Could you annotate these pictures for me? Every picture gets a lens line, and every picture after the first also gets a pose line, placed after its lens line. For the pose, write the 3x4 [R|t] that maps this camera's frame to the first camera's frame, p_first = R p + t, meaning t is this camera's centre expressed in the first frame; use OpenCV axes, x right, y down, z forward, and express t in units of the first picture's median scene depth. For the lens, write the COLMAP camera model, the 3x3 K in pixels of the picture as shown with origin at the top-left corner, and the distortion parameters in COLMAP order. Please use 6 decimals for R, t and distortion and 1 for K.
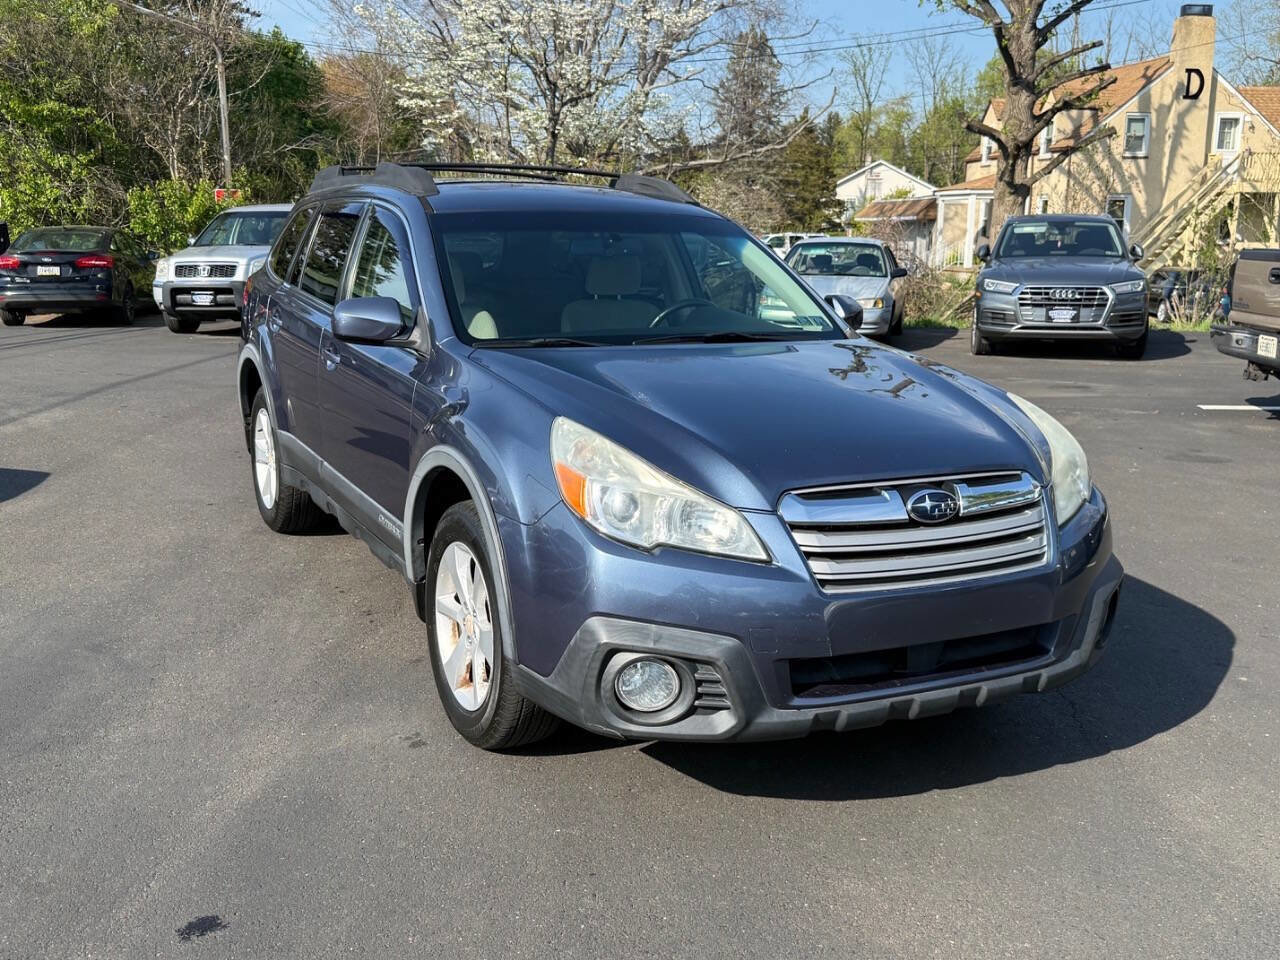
lens RADIAL K [[1252.6, 0, 640.0], [0, 1252.6, 480.0], [0, 0, 1]] dist [0.130331, -0.275143]
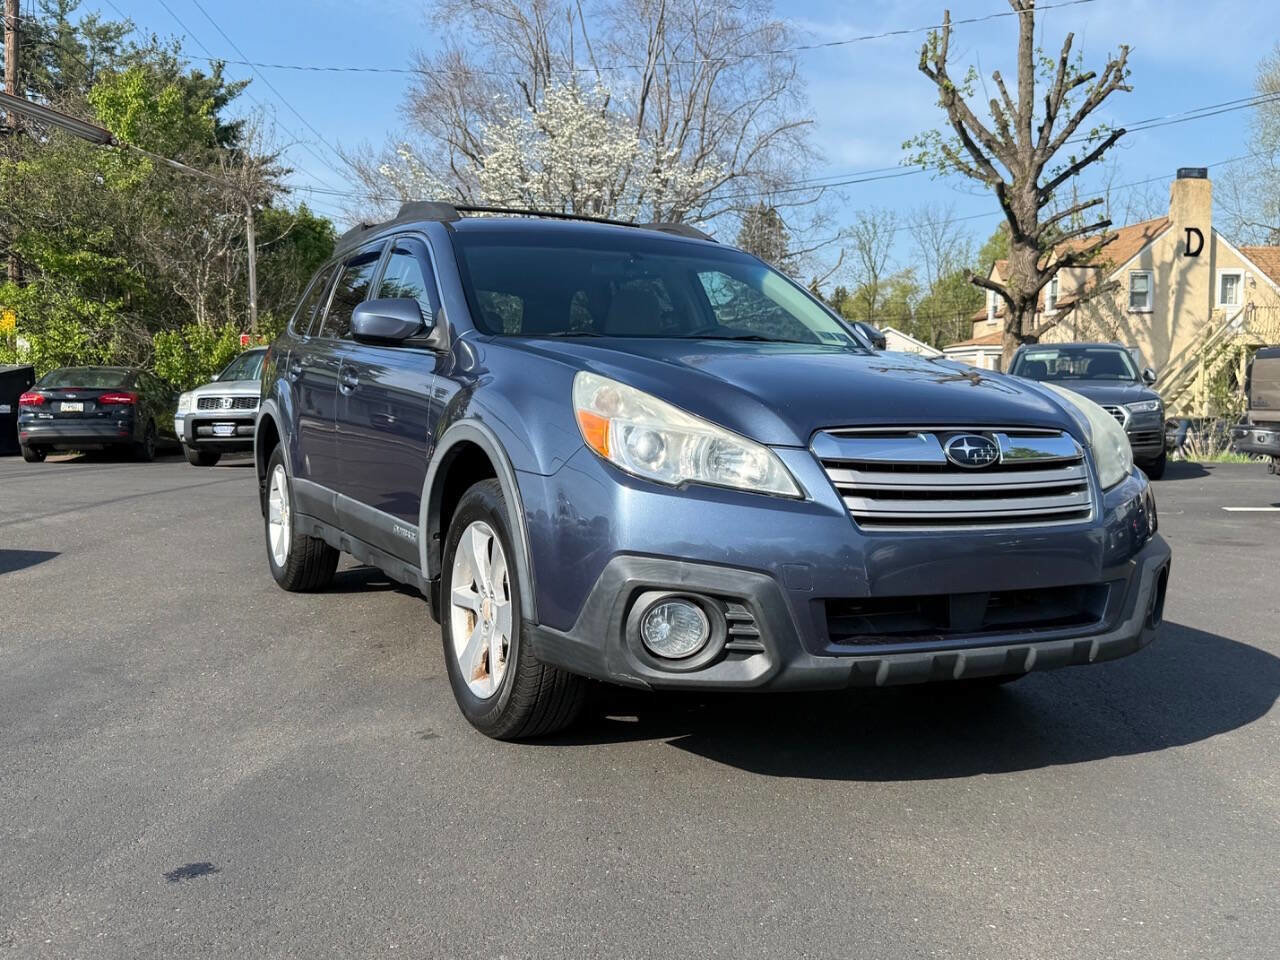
lens RADIAL K [[1250.0, 0, 643.3], [0, 1250.0, 479.9], [0, 0, 1]] dist [0.151821, -0.339388]
pose [[0.999948, -0.004935, -0.008942, -0.004785], [0.003713, 0.991258, -0.131887, 0.093427], [0.009515, 0.131847, 0.991224, 0.027970]]
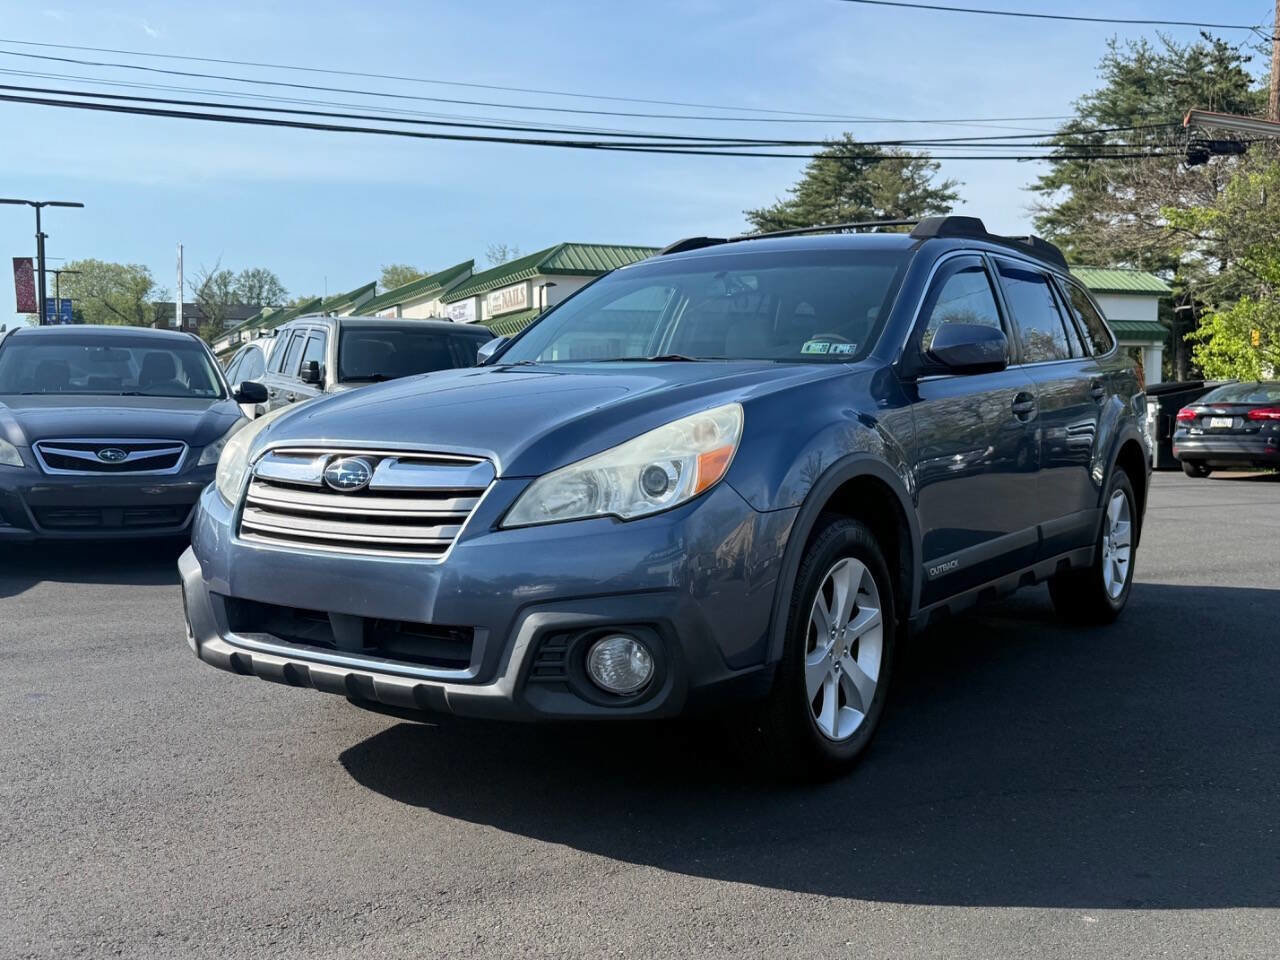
lens RADIAL K [[1277.3, 0, 627.1], [0, 1277.3, 481.7], [0, 0, 1]] dist [0.193104, -0.464438]
pose [[0.480146, 0.040047, -0.876274, 0.678824], [-0.167174, 0.984826, -0.046594, 0.020316], [0.861112, 0.168862, 0.479555, 0.393192]]
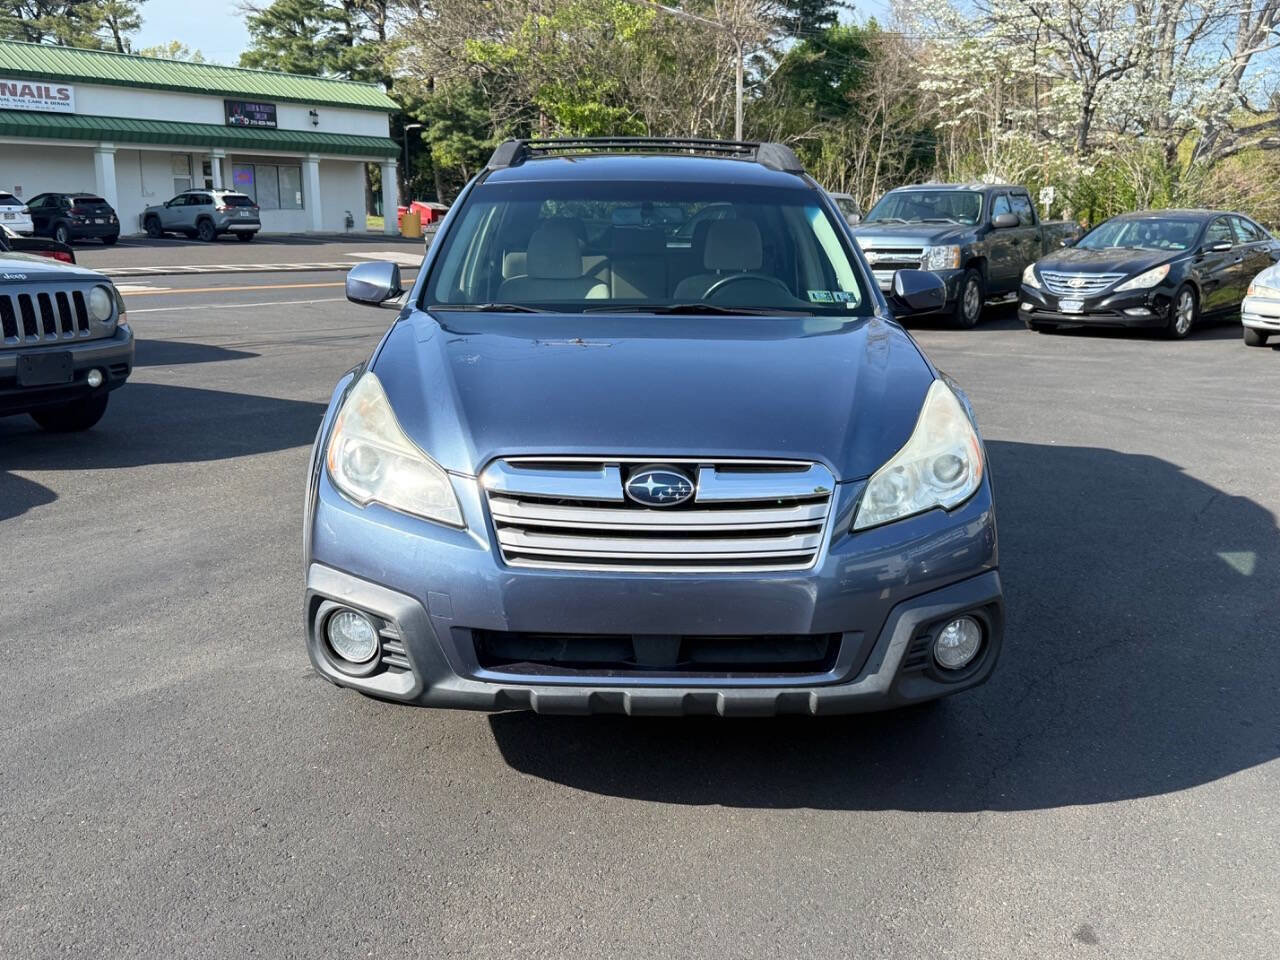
lens RADIAL K [[1273.0, 0, 641.4], [0, 1273.0, 479.8], [0, 0, 1]] dist [0.140463, -0.276235]
pose [[0.896475, 0.084083, -0.435043, 0.347733], [-0.082703, 0.996328, 0.022143, -0.002652], [0.435308, 0.016129, 0.900137, 0.087255]]
